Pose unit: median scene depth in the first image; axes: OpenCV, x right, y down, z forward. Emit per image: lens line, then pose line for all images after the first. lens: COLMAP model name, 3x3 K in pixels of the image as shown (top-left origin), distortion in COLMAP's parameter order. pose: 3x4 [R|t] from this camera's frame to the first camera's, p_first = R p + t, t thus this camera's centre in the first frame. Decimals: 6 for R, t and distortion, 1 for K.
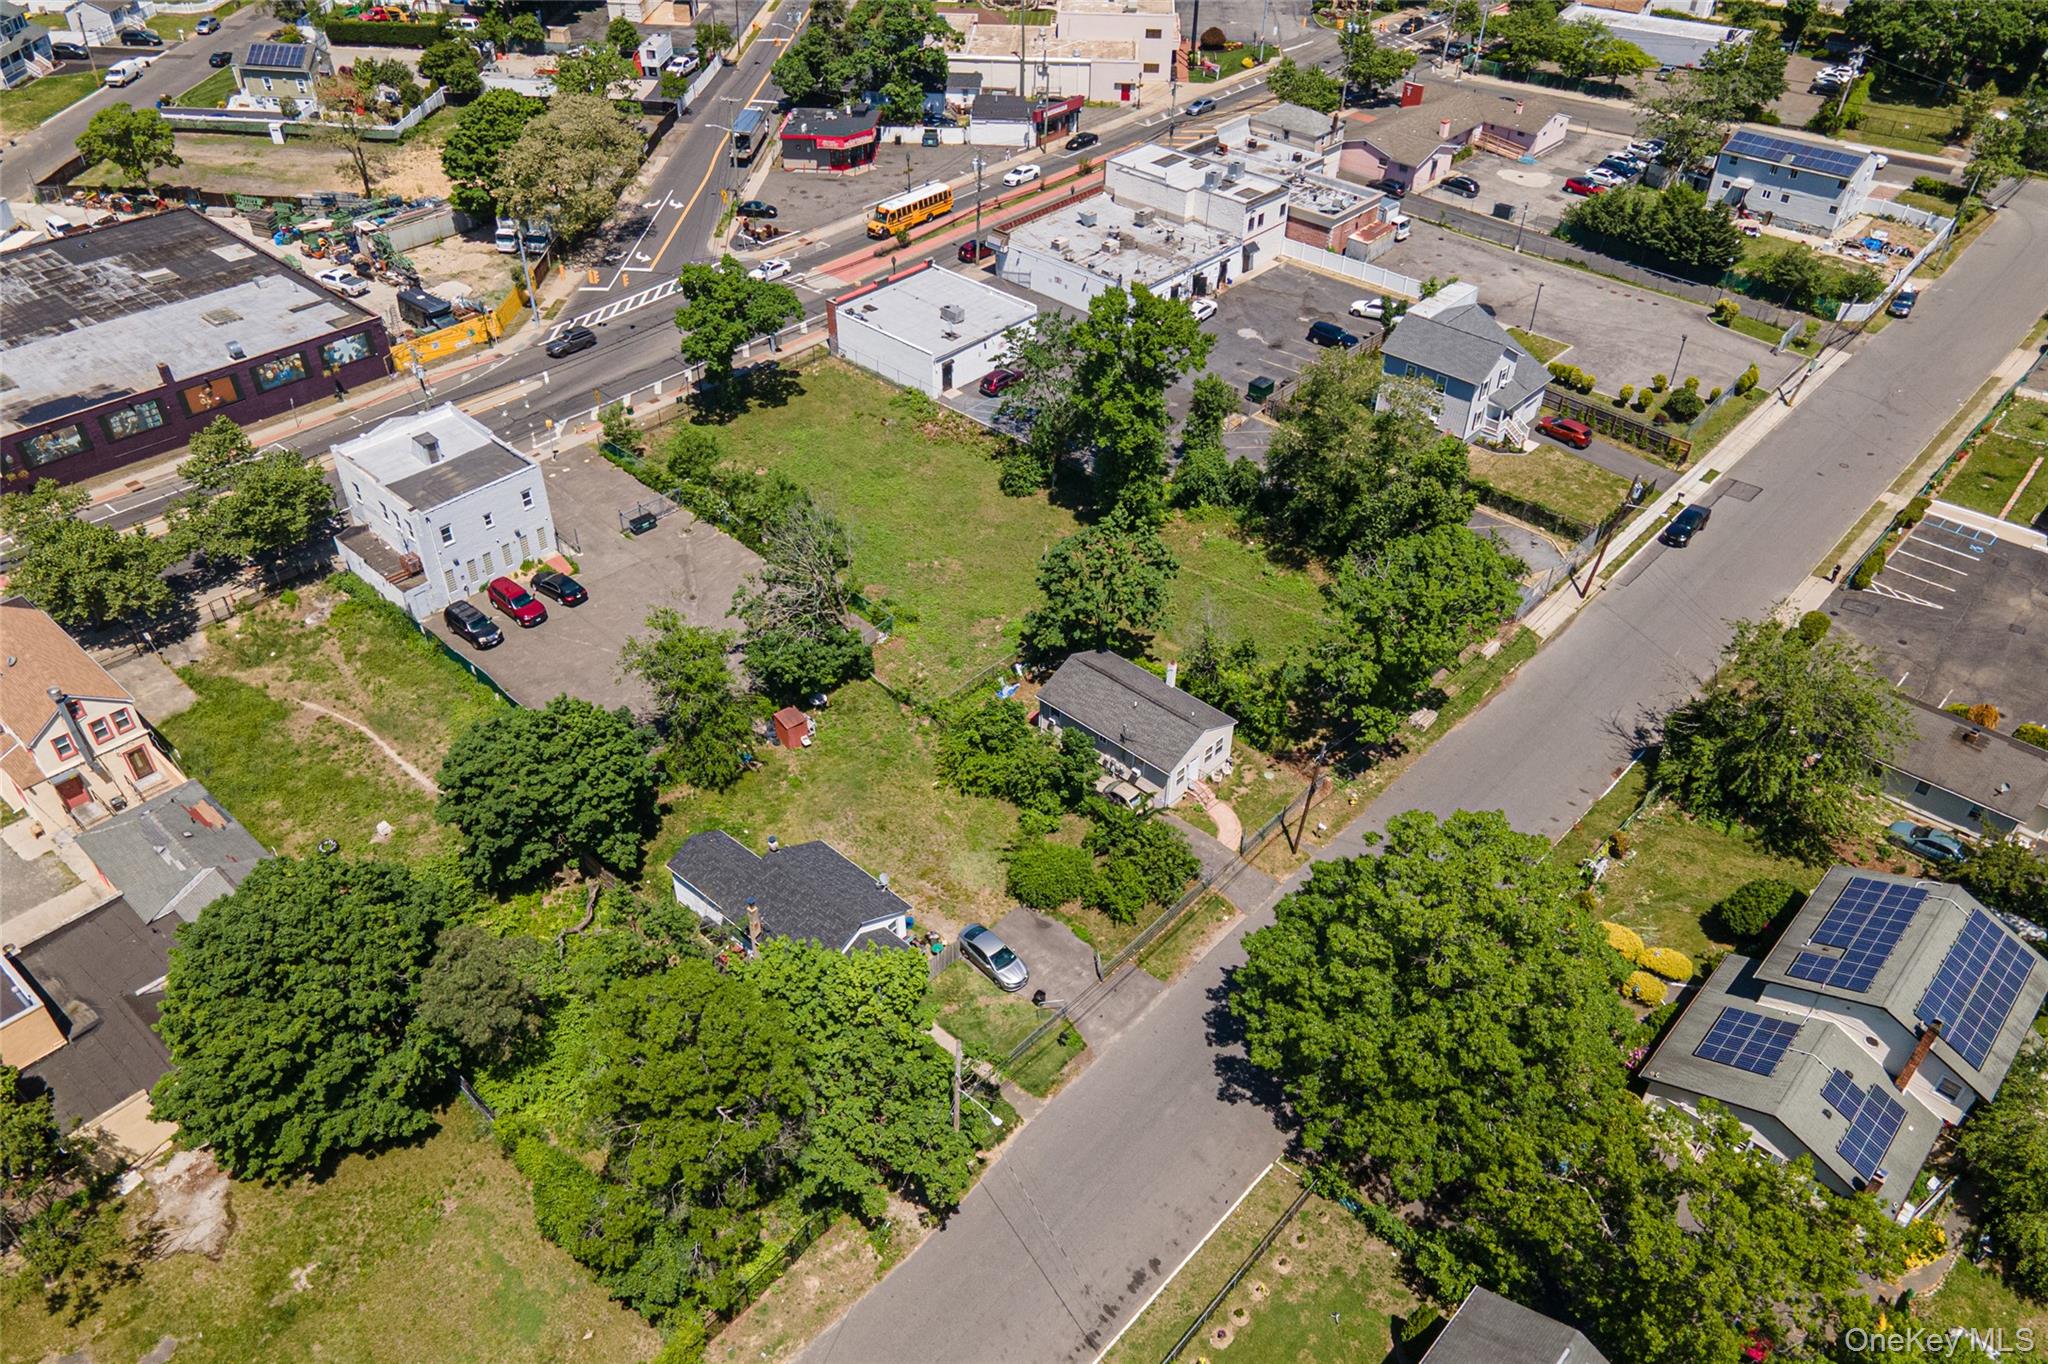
lens RADIAL K [[1496.0, 0, 1015.8], [0, 1496.0, 662.0], [0, 0, 1]] dist [0.022247, 0.033975]
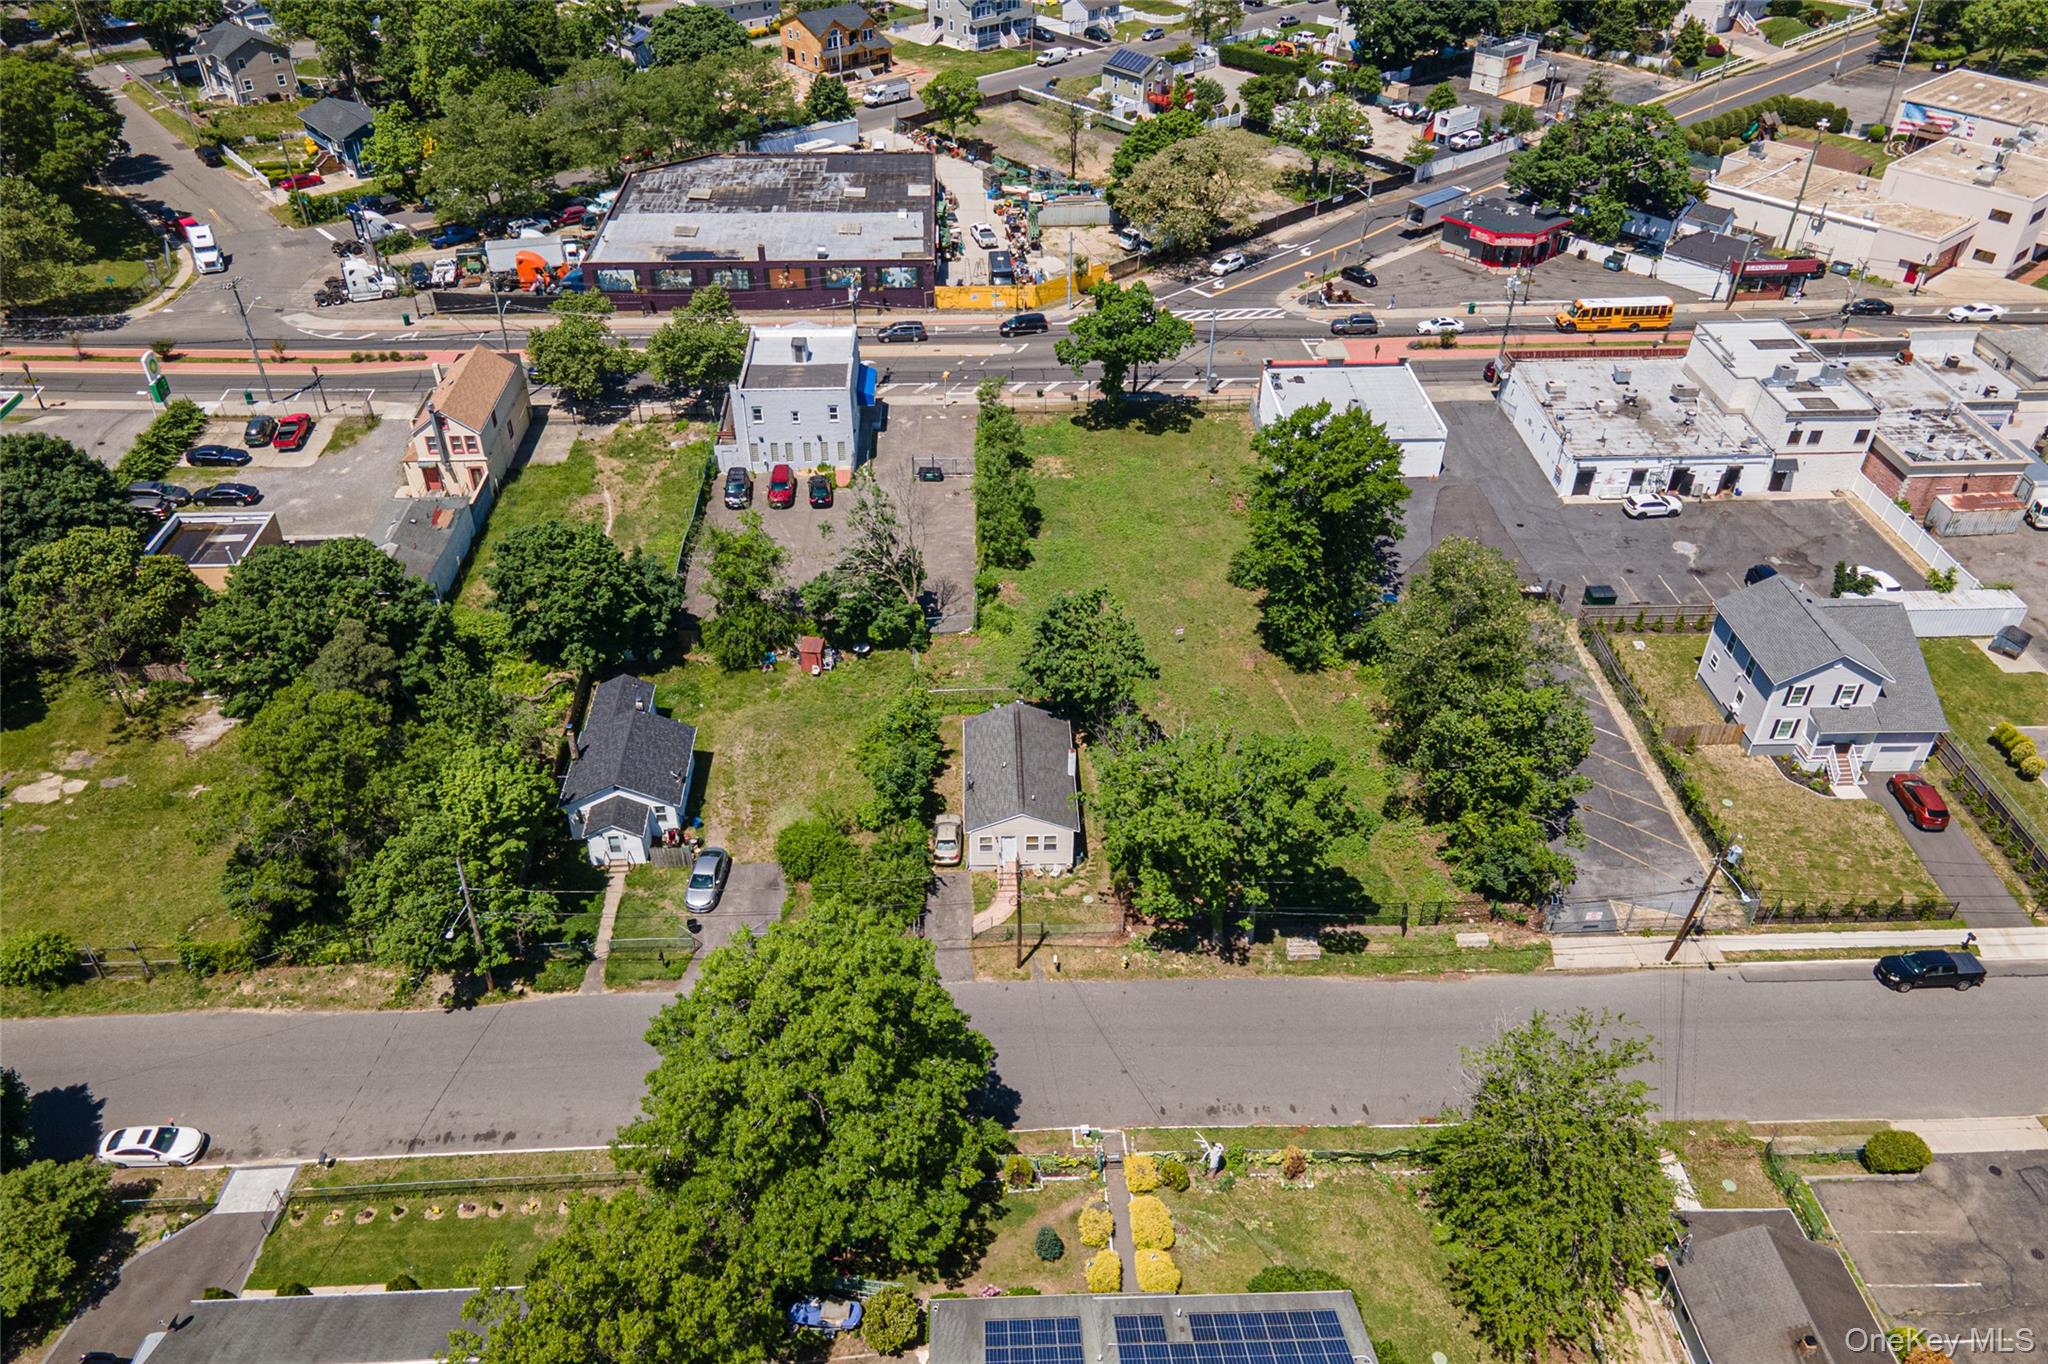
lens RADIAL K [[1496.0, 0, 1016.7], [0, 1496.0, 668.6], [0, 0, 1]] dist [0.022247, 0.033975]
pose [[0.704939, 0.412011, -0.577328, 0.426278], [-0.431186, 0.895235, 0.112393, -0.097109], [0.563152, 0.169706, 0.808740, 0.126447]]
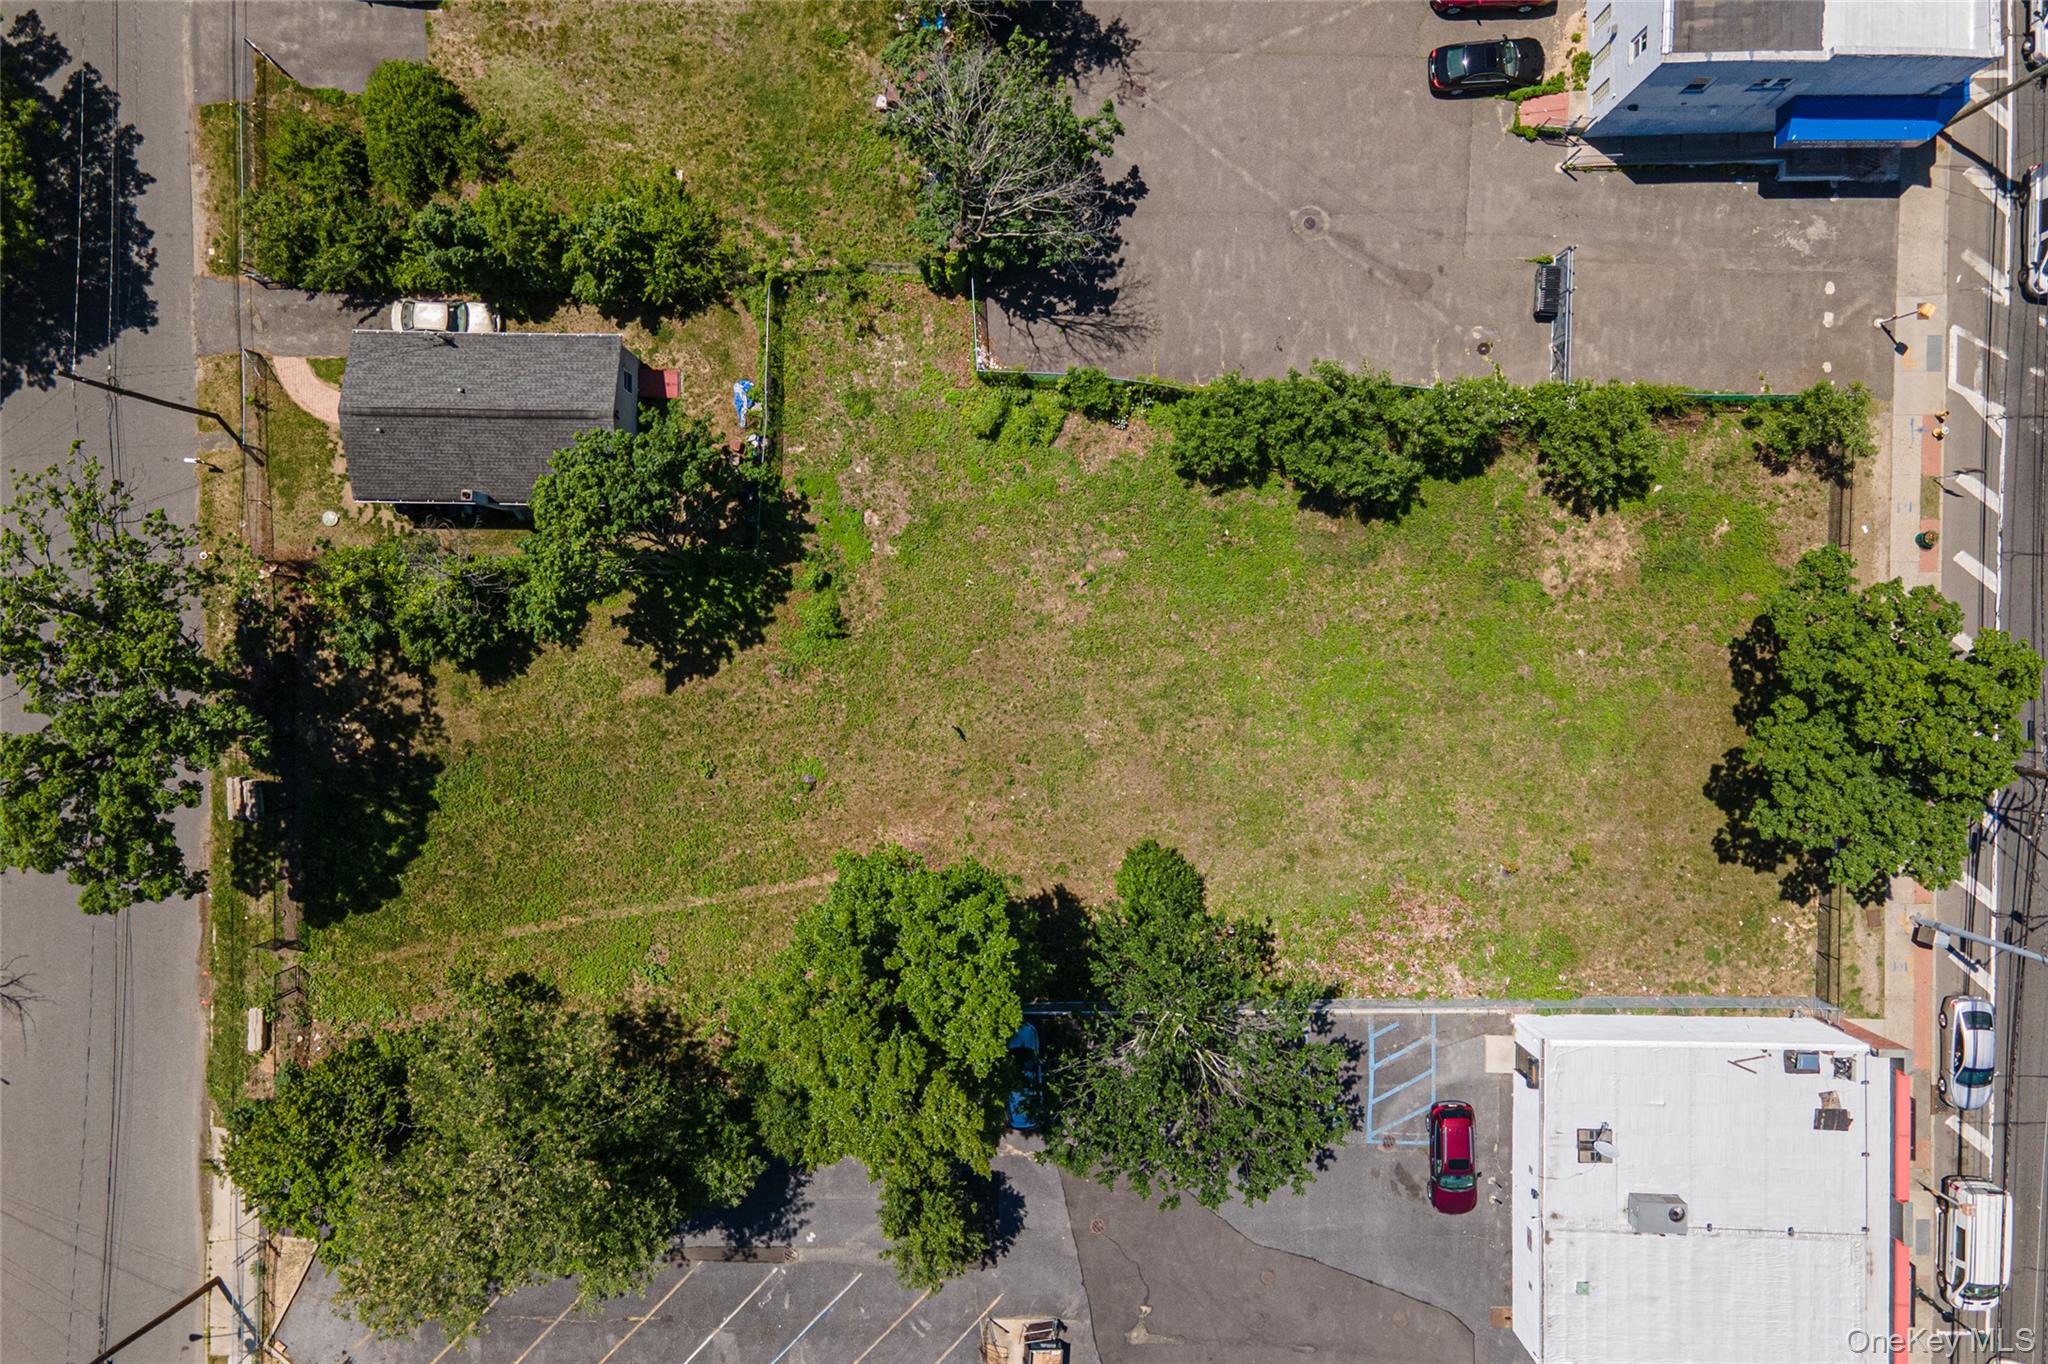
lens RADIAL K [[1496.0, 0, 1005.4], [0, 1496.0, 660.3], [0, 0, 1]] dist [0.022247, 0.033975]
pose [[-0.739637, 0.672979, 0.006102, -0.012824], [-0.414183, -0.462316, 0.784038, -0.422822], [0.530462, 0.577376, 0.620683, 0.530540]]
